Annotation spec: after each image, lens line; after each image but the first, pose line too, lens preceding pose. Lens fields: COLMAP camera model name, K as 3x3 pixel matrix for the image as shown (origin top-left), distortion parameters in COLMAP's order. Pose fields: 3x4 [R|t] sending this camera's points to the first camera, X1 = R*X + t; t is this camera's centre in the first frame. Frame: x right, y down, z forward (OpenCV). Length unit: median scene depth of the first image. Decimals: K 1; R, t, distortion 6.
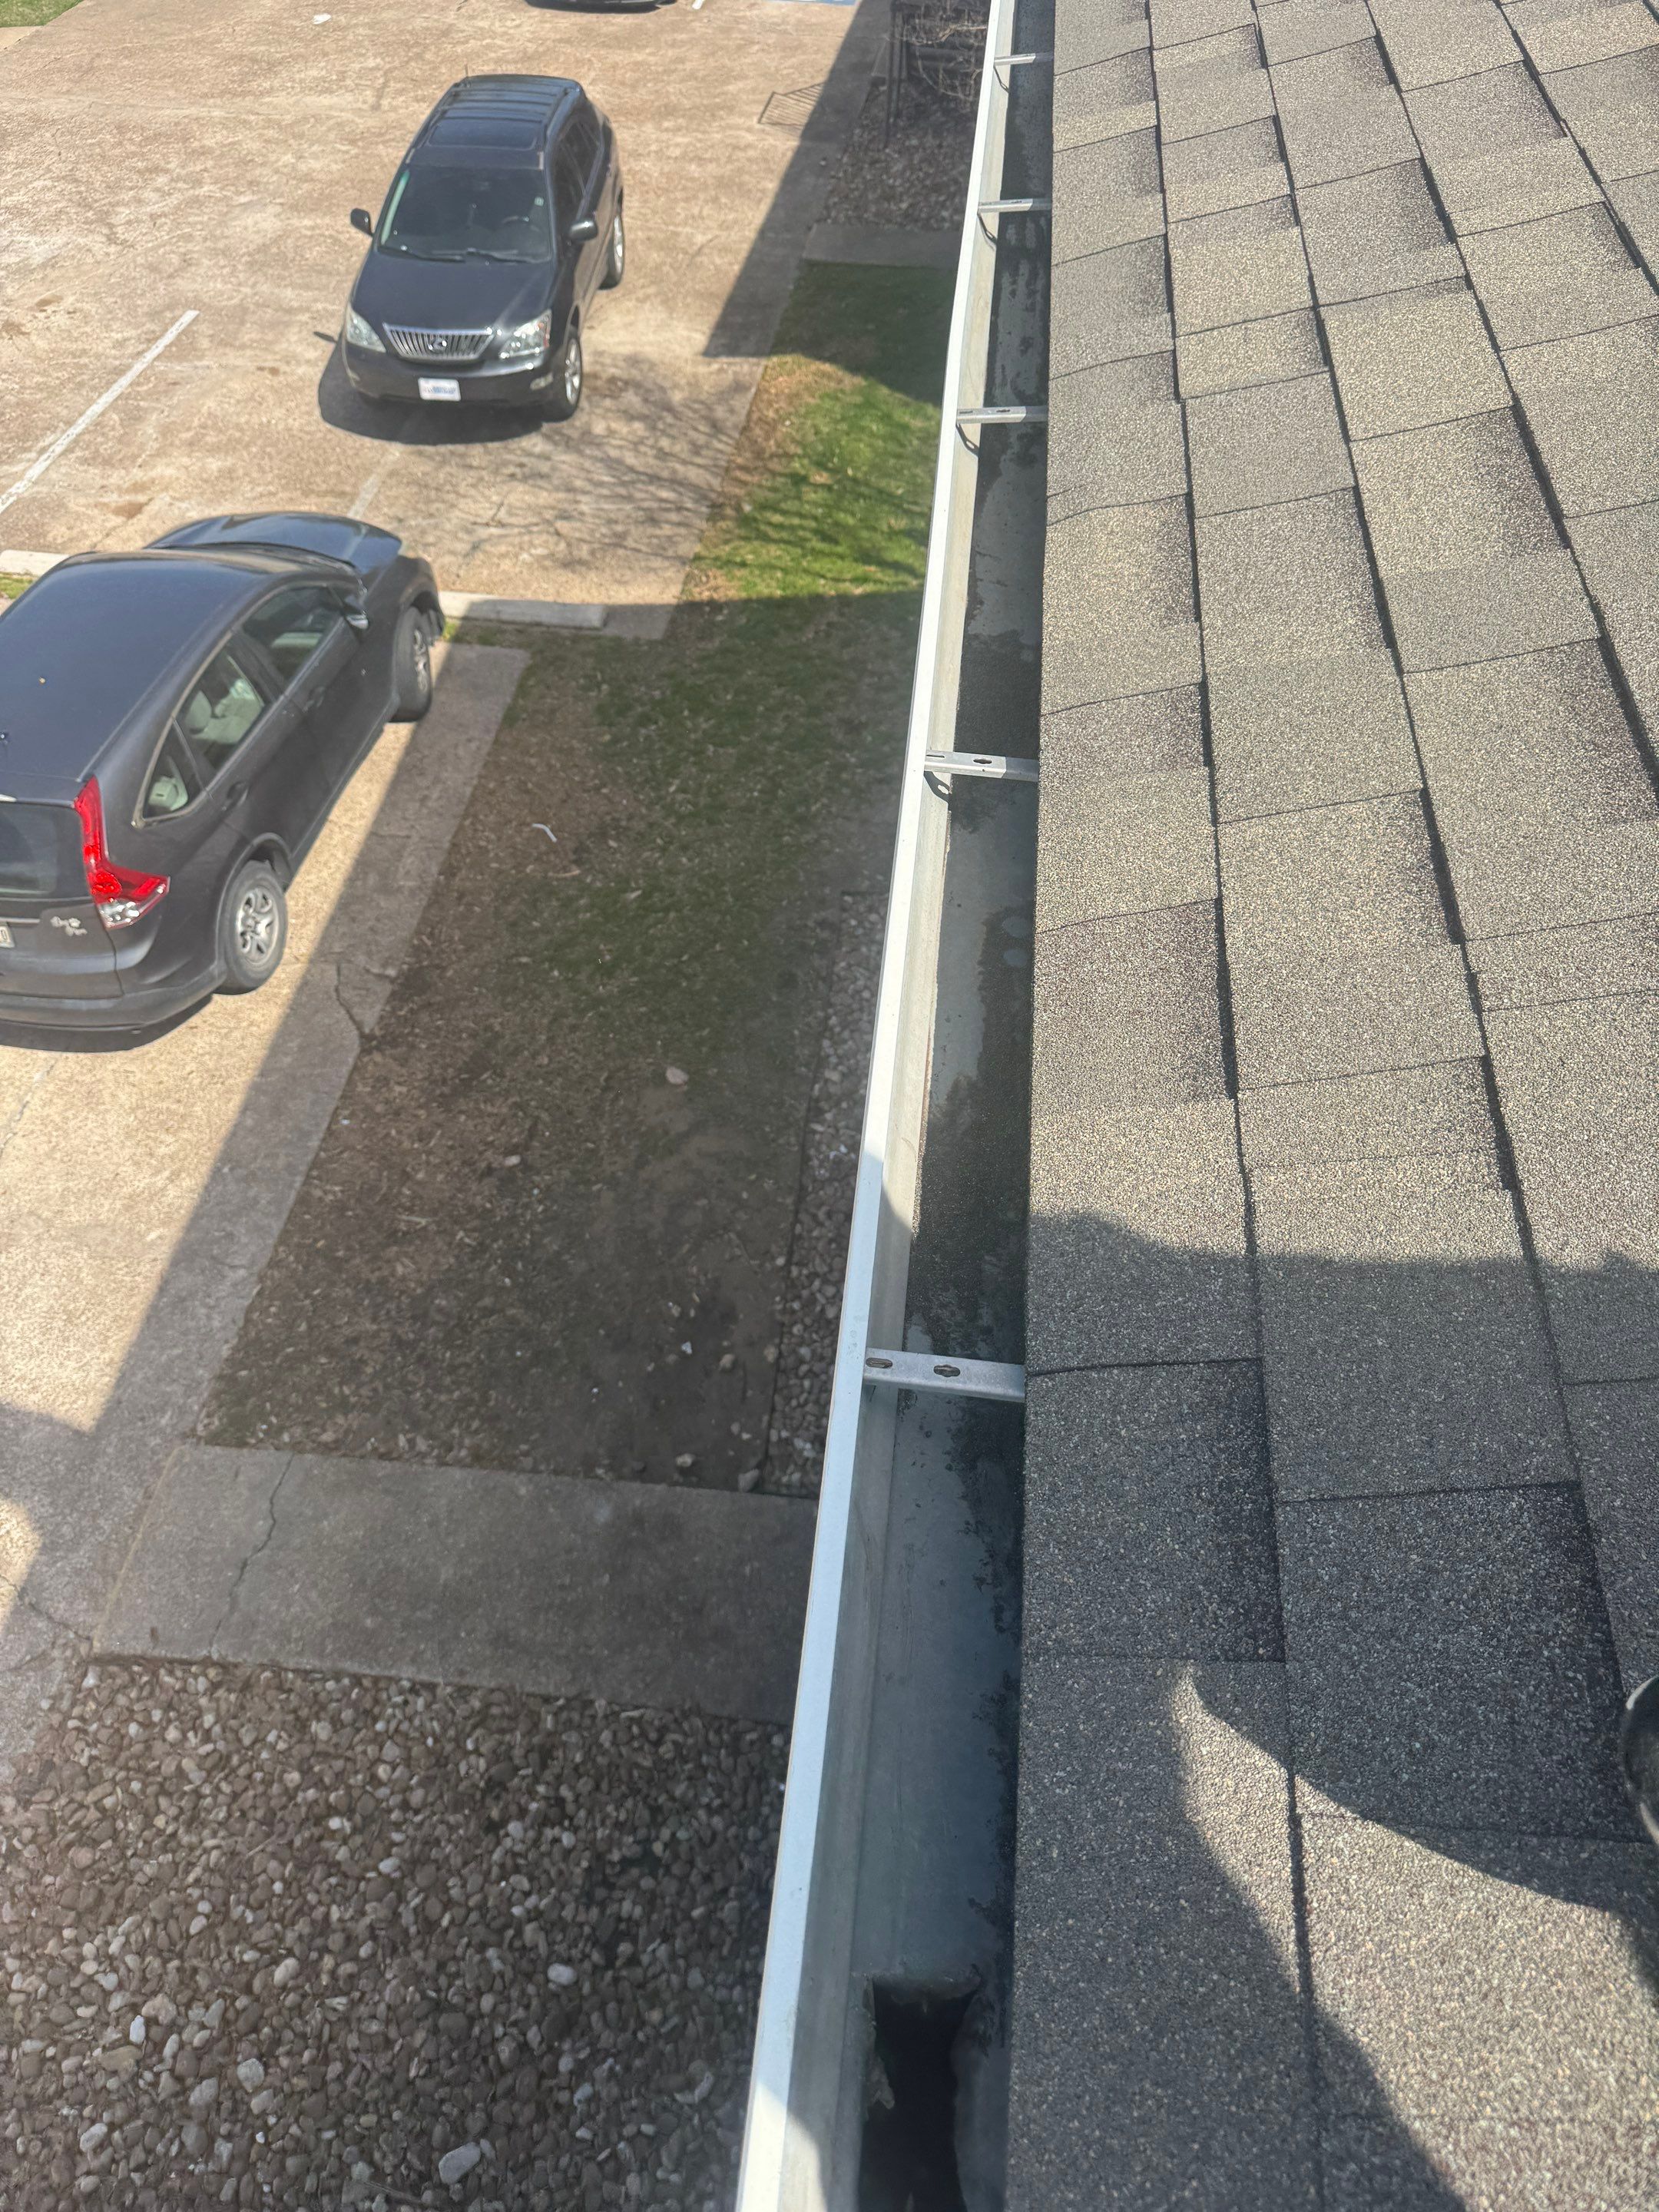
lens RADIAL K [[1695.7, 0, 829.5], [0, 1695.7, 1106.0], [0, 0, 1]] dist [-0.002338, -0.010667]
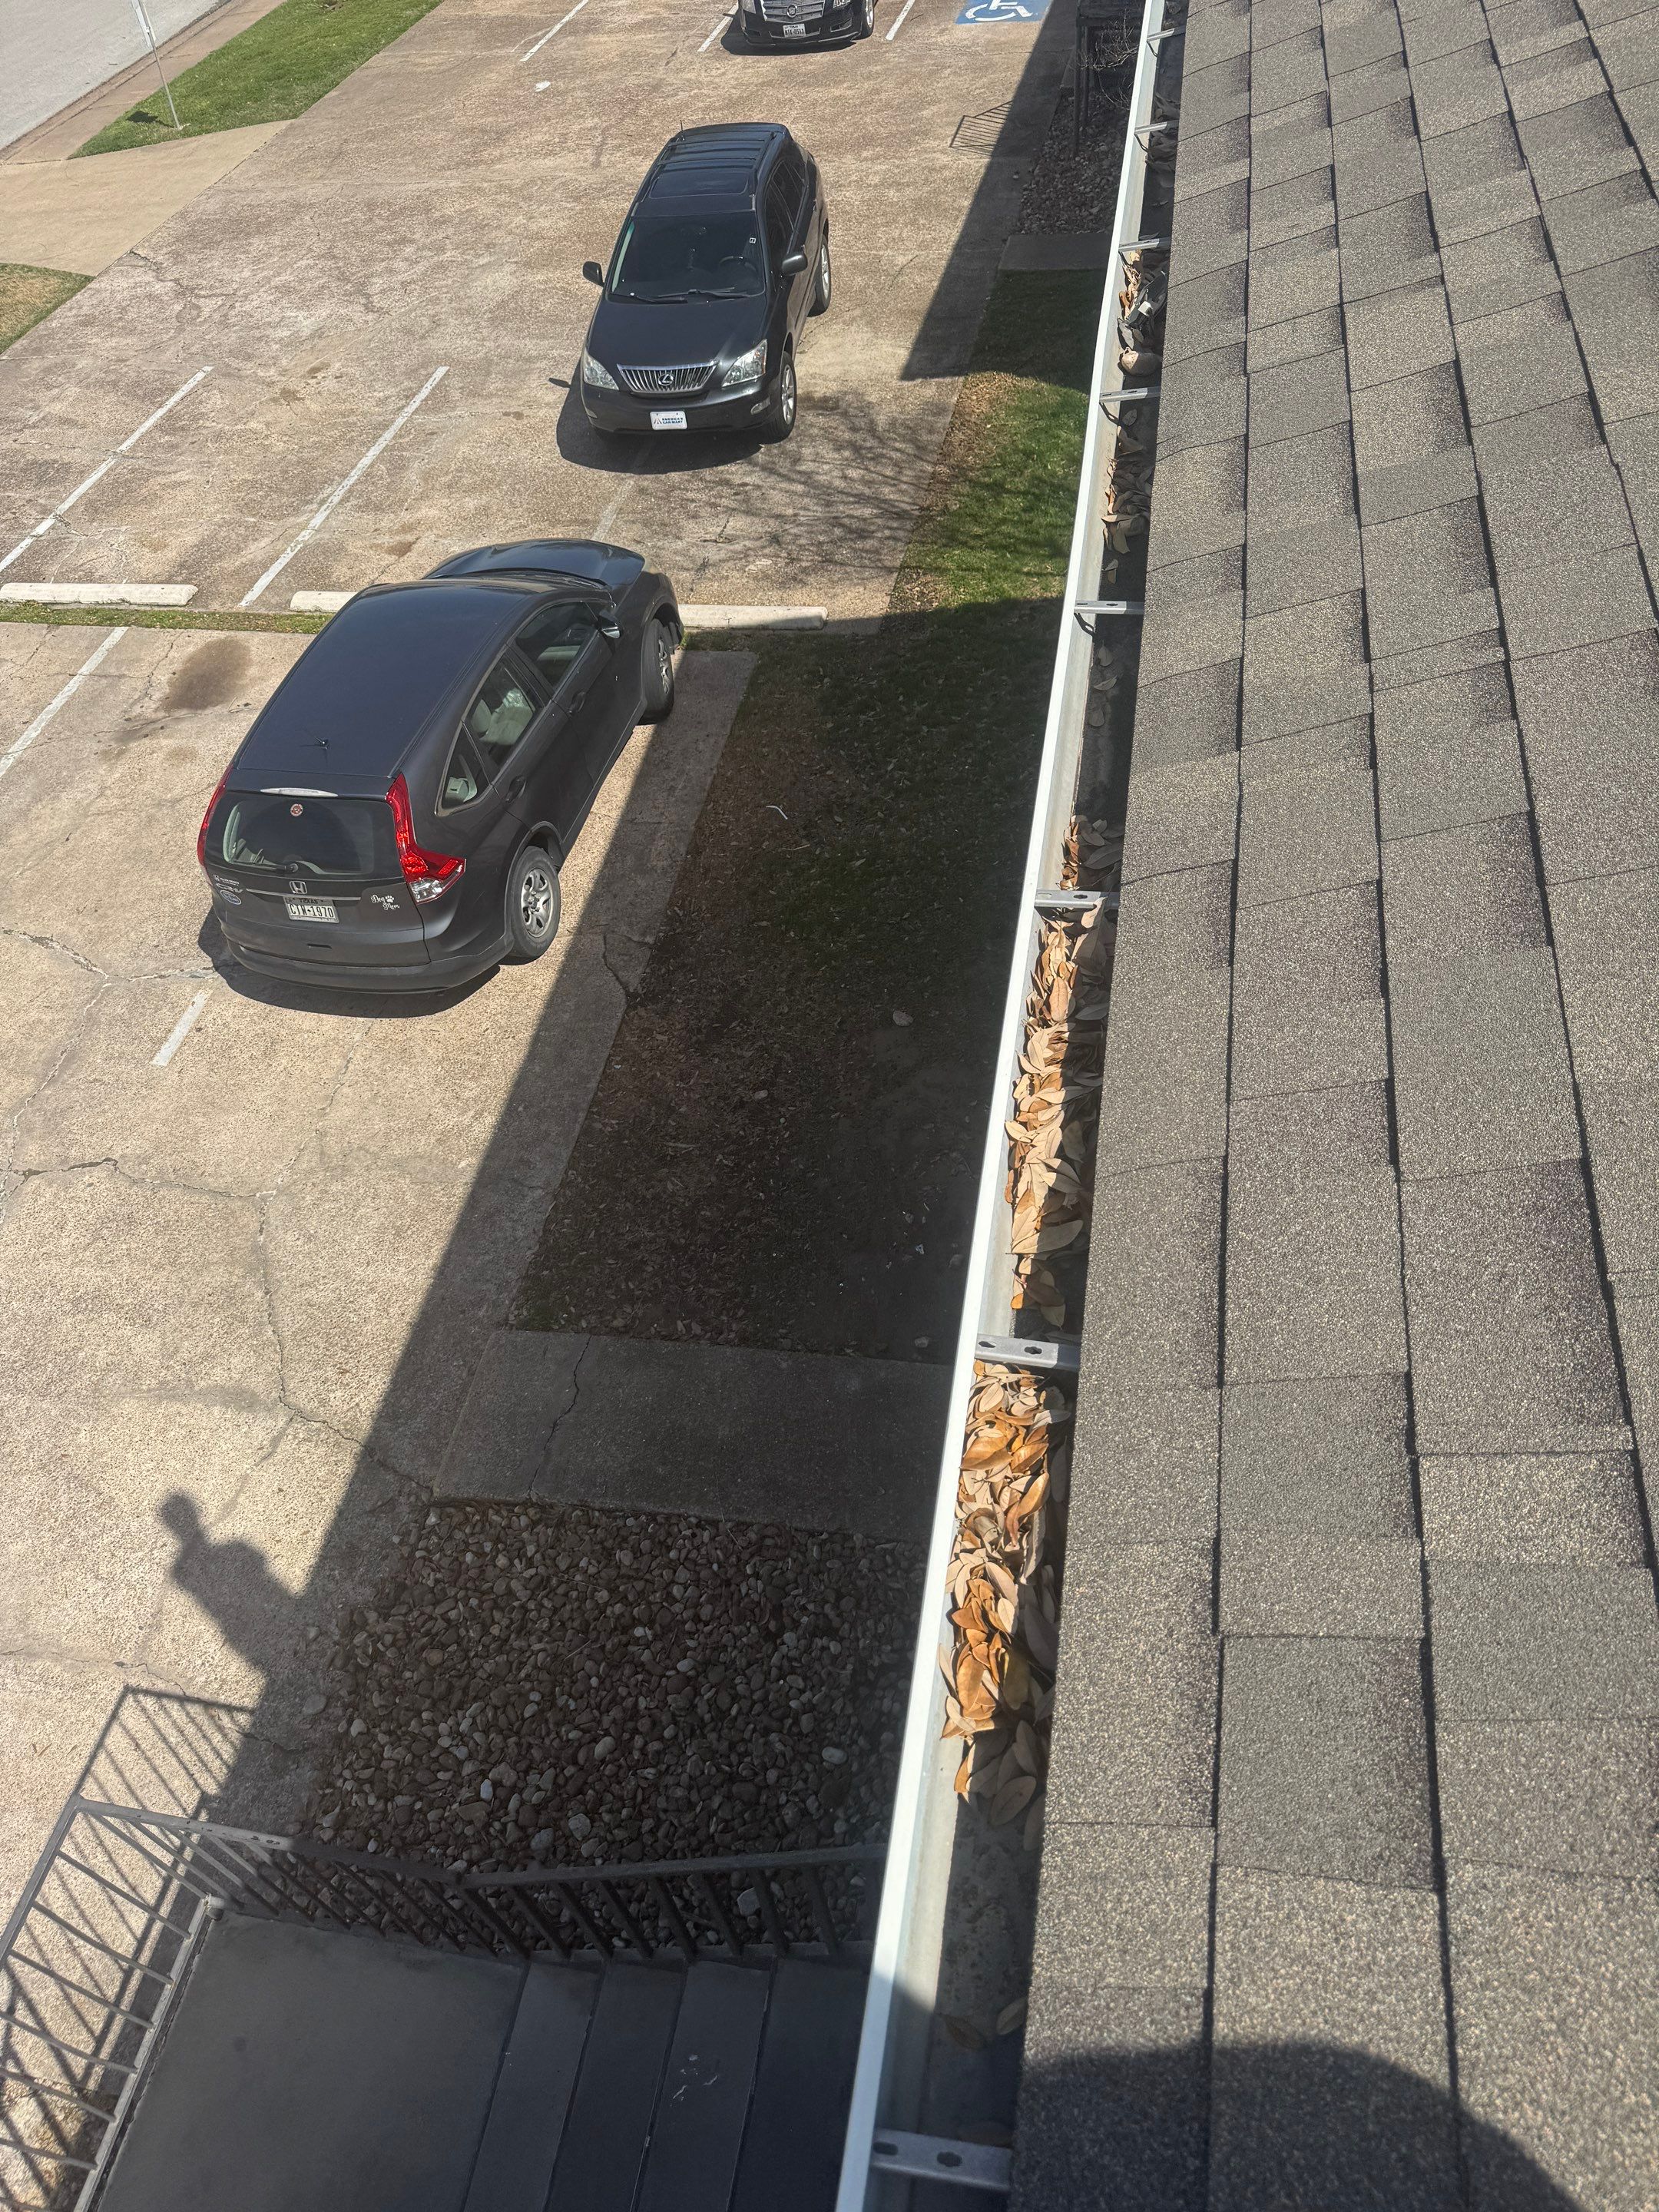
lens RADIAL K [[1705.6, 0, 829.5], [0, 1705.6, 1106.0], [0, 0, 1]] dist [0.062836, -0.109689]
pose [[0.991321, -0.030234, -0.127943, 0.003526], [0.028890, 0.999506, -0.012343, 0.061745], [0.128253, 0.008539, 0.991705, -0.143109]]
